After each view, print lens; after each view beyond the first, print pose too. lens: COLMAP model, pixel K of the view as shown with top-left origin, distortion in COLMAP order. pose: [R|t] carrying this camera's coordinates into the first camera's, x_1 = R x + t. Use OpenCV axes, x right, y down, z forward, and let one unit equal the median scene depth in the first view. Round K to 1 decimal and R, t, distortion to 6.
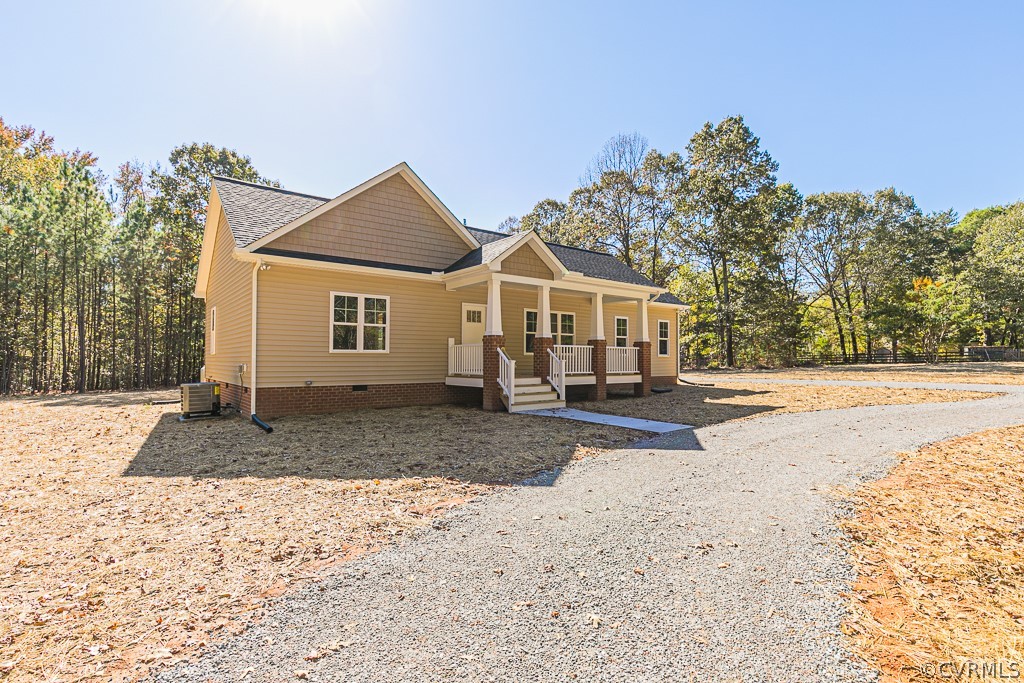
lens RADIAL K [[515.7, 0, 514.0], [0, 515.7, 345.5], [0, 0, 1]] dist [0.015302, -0.000828]
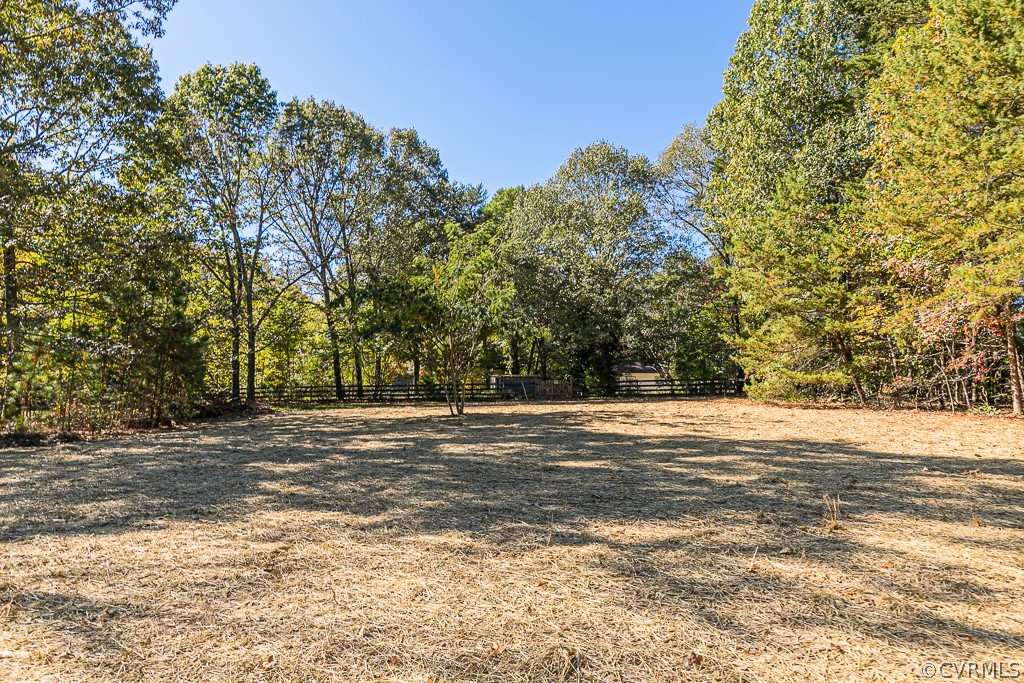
lens RADIAL K [[696.1, 0, 512.0], [0, 696.1, 341.5], [0, 0, 1]] dist [0.006048, 0.003927]
pose [[0.727393, 0.047132, 0.684600, 0.247608], [-0.018829, 0.998634, -0.048747, 0.001762], [-0.685962, 0.022568, 0.727287, 0.305899]]
